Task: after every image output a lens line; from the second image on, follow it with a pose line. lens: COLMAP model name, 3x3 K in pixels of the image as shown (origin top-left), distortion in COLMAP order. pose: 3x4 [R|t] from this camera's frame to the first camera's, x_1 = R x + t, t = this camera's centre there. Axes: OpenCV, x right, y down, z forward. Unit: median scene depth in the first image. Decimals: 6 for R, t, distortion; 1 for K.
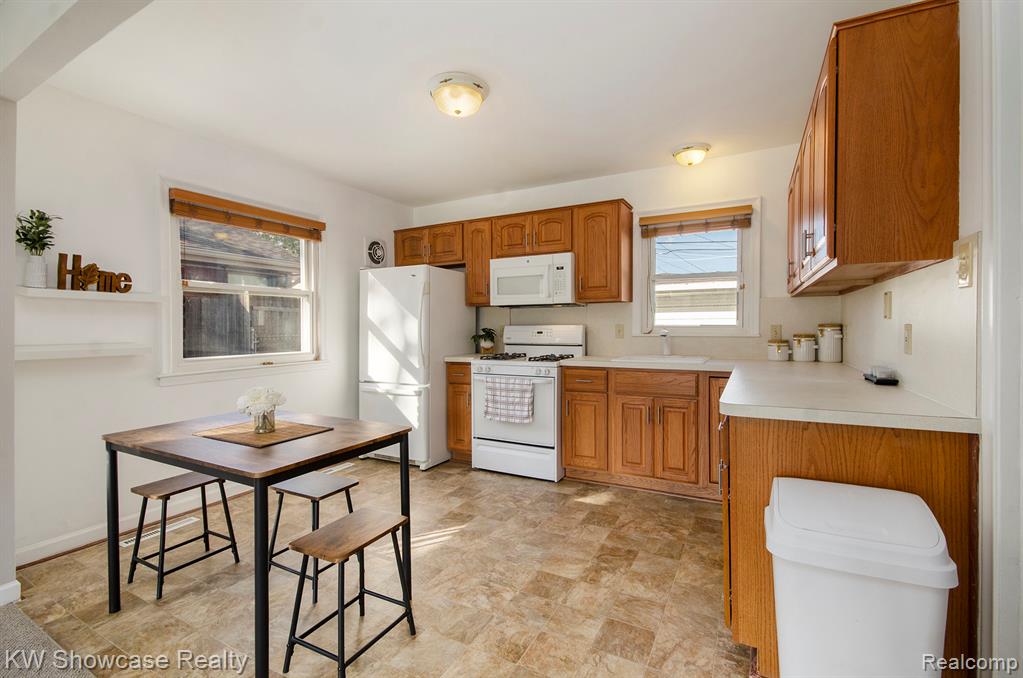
lens RADIAL K [[466.0, 0, 502.4], [0, 466.0, 338.4], [0, 0, 1]] dist [0.002274, 0.000238]
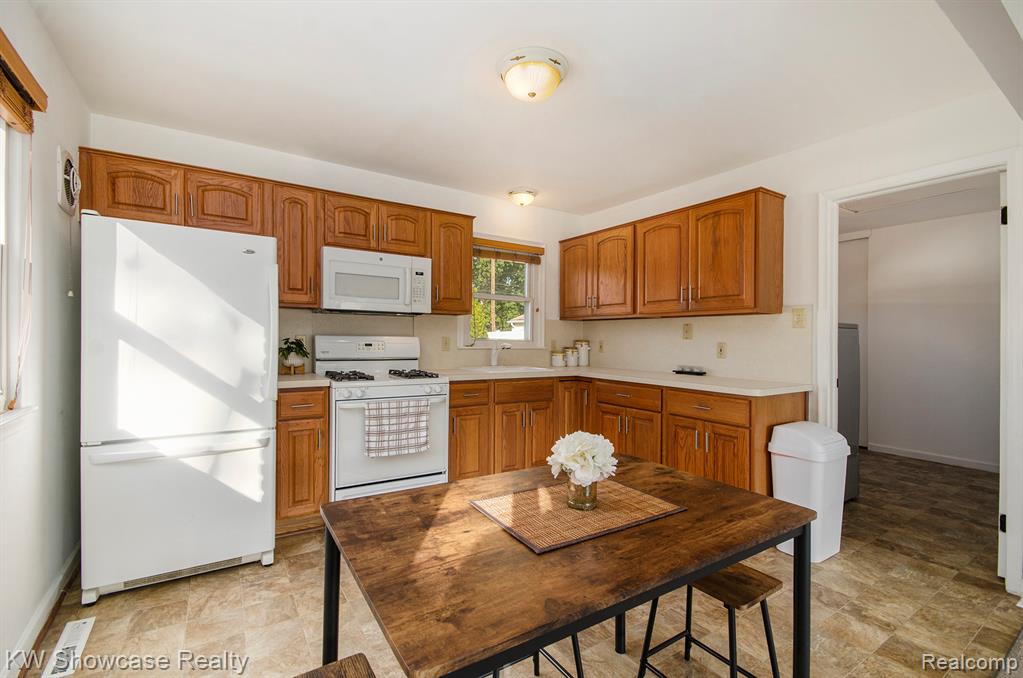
lens RADIAL K [[462.4, 0, 518.7], [0, 462.4, 353.8], [0, 0, 1]] dist [-0.002360, -0.000306]
pose [[0.451786, -0.017660, 0.891951, -0.592777], [0.004325, 0.999836, 0.017606, -0.011084], [-0.892116, -0.004096, 0.451788, 0.429587]]
